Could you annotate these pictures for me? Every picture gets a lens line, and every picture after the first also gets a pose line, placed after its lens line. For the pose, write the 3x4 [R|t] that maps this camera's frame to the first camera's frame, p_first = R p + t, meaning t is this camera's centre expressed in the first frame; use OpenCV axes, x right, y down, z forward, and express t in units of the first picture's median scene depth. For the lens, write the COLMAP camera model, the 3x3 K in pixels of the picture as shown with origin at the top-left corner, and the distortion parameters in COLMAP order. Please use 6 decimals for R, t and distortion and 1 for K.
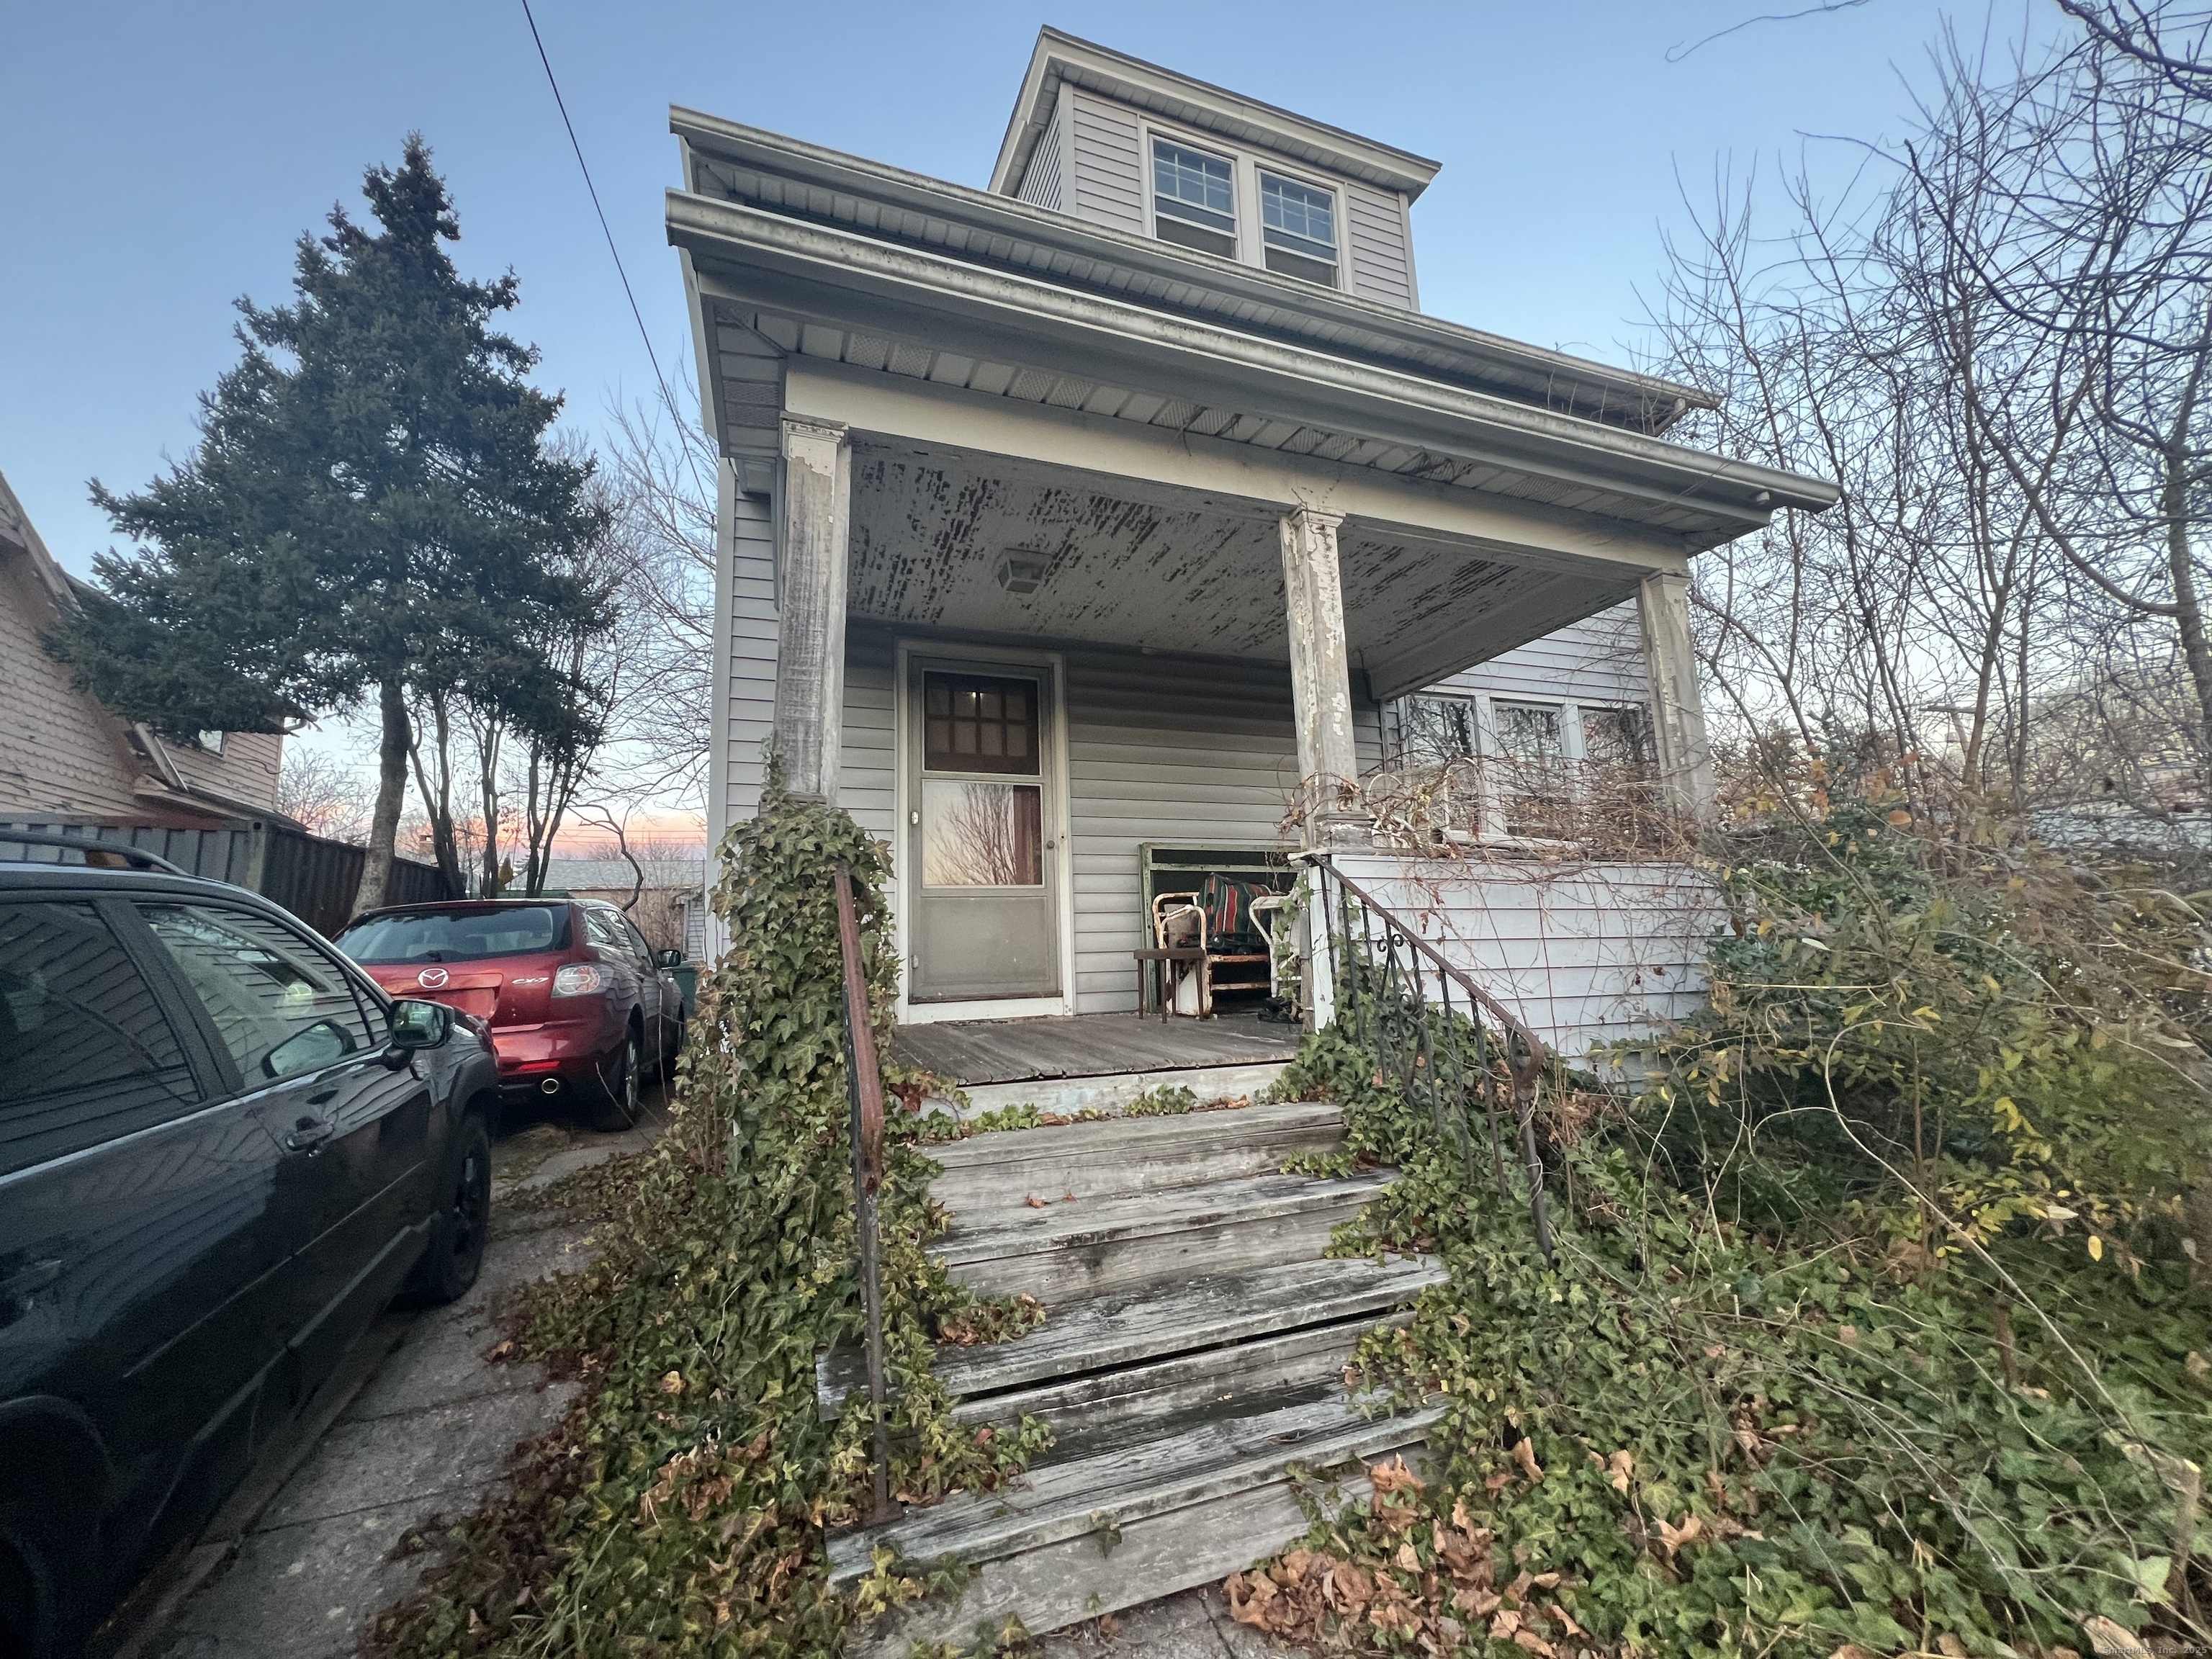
lens RADIAL K [[890.6, 0, 1108.3], [0, 890.6, 825.9], [0, 0, 1]] dist [-0.000942, 0.000486]
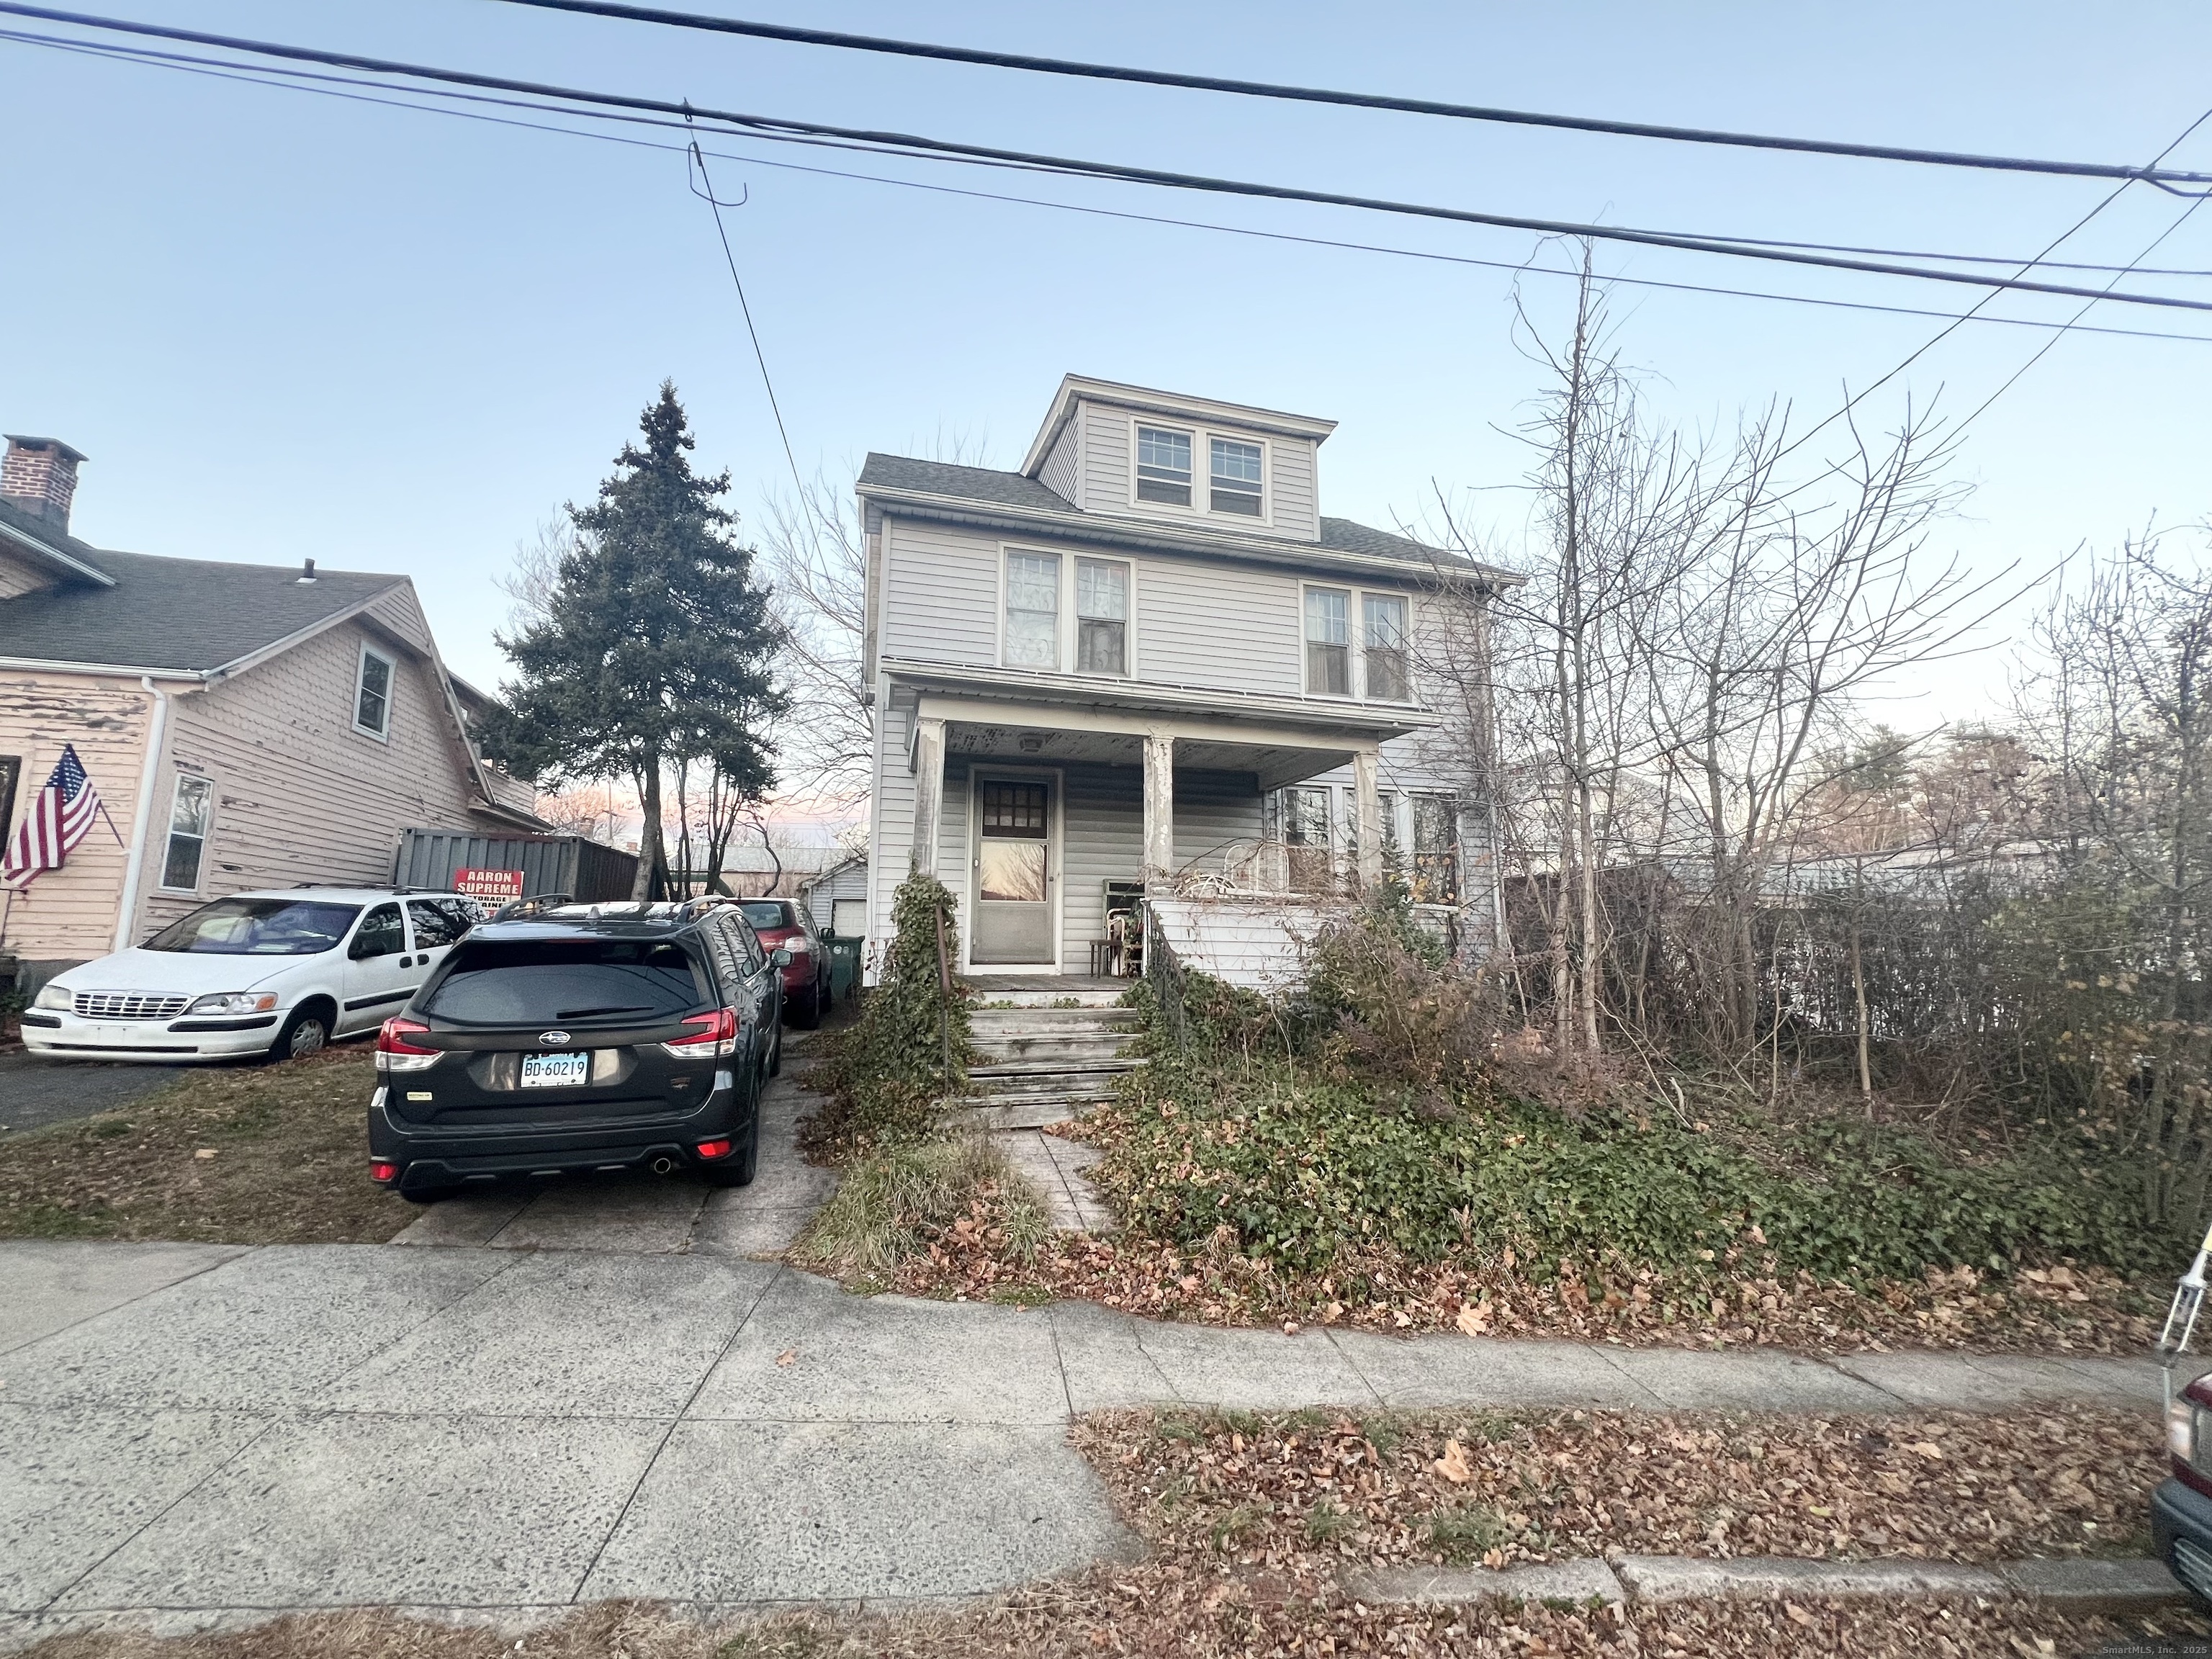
lens RADIAL K [[869.0, 0, 1106.0], [0, 869.0, 829.5], [0, 0, 1]] dist [0.001262, 0.000149]
pose [[0.995393, 0.026507, -0.092141, 0.352935], [-0.024990, 0.999533, 0.017581, -0.194304], [0.092564, -0.015197, 0.995591, -1.253285]]
